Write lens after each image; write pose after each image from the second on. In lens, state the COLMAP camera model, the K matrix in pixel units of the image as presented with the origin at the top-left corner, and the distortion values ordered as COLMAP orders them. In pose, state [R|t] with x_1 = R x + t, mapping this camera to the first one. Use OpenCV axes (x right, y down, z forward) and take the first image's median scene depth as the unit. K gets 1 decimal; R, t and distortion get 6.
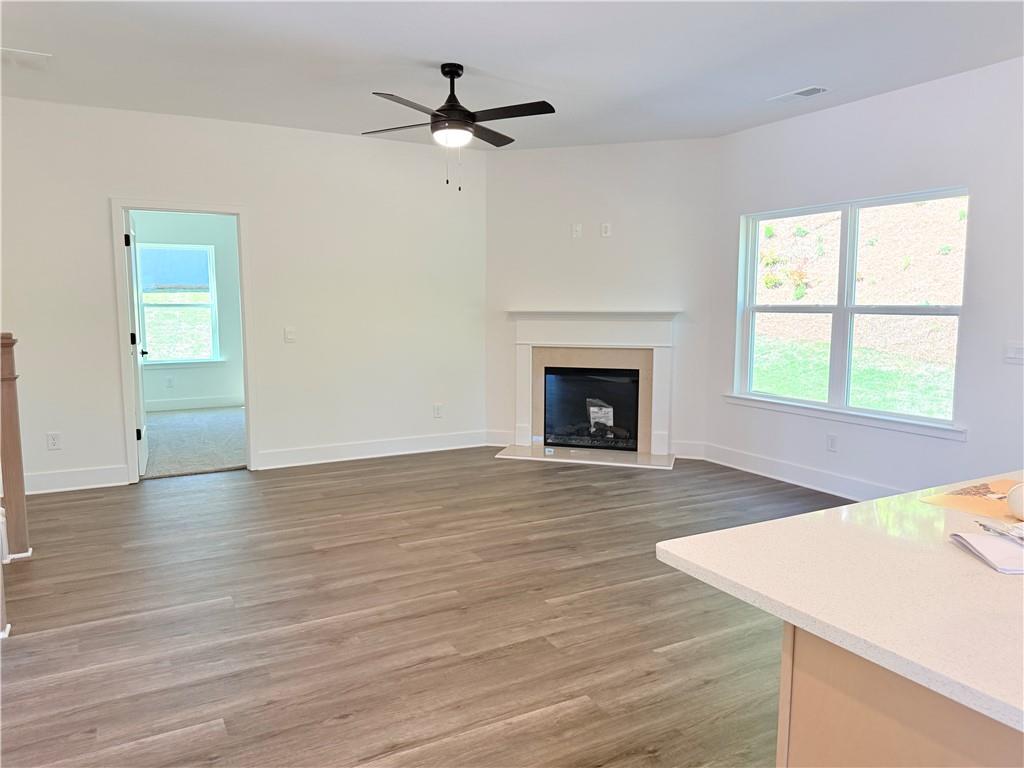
lens RADIAL K [[722.3, 0, 505.3], [0, 722.3, 375.1], [0, 0, 1]] dist [0.108369, -0.151352]
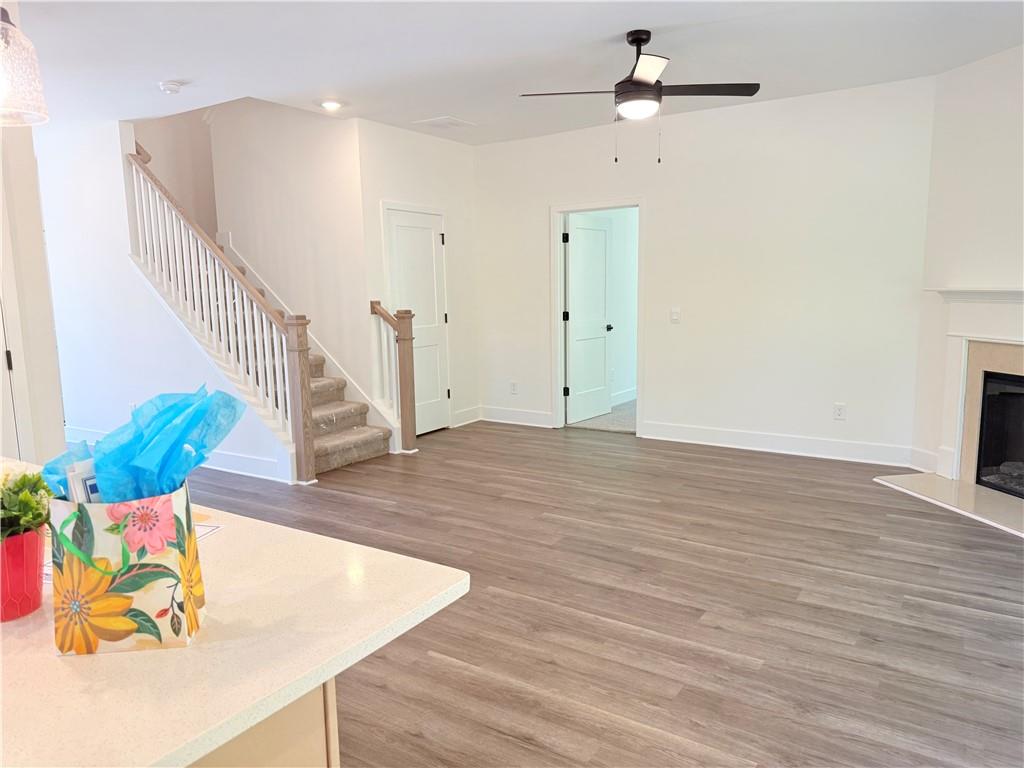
lens RADIAL K [[719.7, 0, 508.8], [0, 719.7, 382.8], [0, 0, 1]] dist [0.100893, -0.144063]
pose [[0.467500, 0.110173, -0.877101, 0.677155], [-0.068922, 0.993726, 0.088086, -0.045352], [0.881302, 0.019272, 0.472160, 0.401441]]
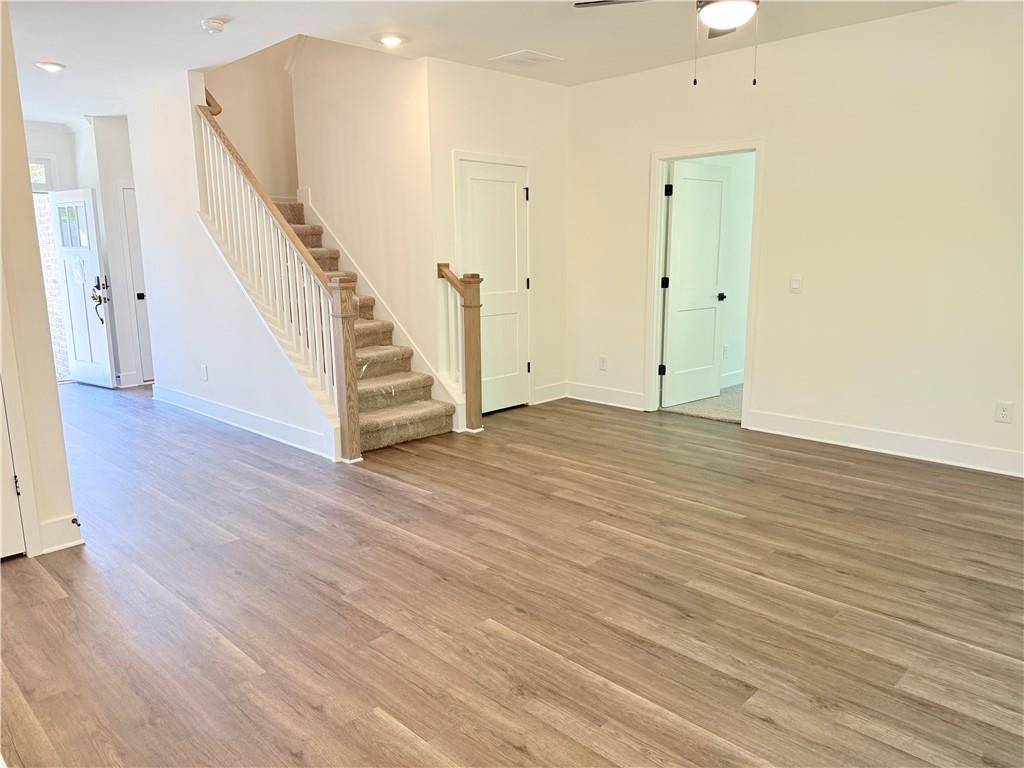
lens RADIAL K [[719.7, 0, 508.8], [0, 719.7, 382.8], [0, 0, 1]] dist [0.100893, -0.144063]
pose [[0.283206, 0.169973, -0.943877, 0.579812], [-0.084567, 0.984762, 0.151961, -0.056828], [0.955323, 0.036785, 0.293265, 0.570336]]
